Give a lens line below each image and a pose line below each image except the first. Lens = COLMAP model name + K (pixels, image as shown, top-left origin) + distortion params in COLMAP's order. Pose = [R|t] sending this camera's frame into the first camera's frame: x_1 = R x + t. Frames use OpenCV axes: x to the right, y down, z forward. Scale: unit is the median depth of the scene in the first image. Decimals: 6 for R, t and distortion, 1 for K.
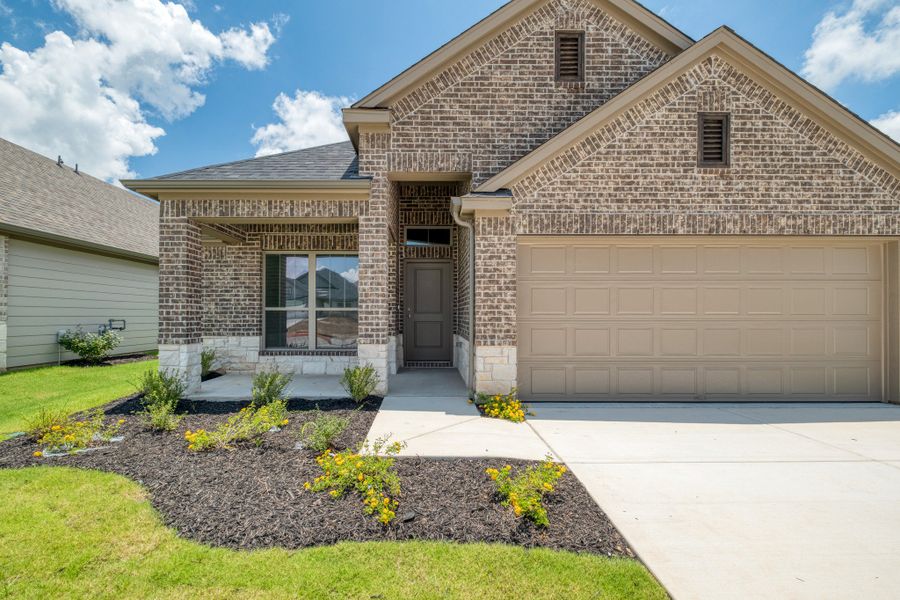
lens RADIAL K [[414.5, 0, 447.7], [0, 414.5, 307.6], [0, 0, 1]] dist [0.002184, -0.002406]
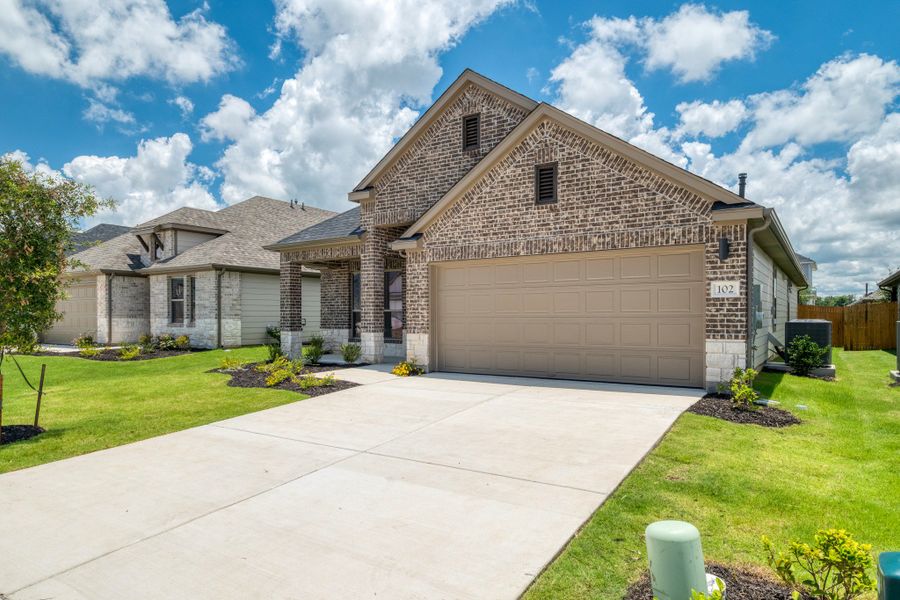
lens RADIAL K [[570.4, 0, 450.1], [0, 570.4, 303.3], [0, 0, 1]] dist [0.011328, 0.001278]
pose [[0.829121, -0.016461, -0.558827, 1.415650], [0.014276, 0.999864, -0.008272, -0.003051], [0.558887, -0.001119, 0.829243, -0.718007]]
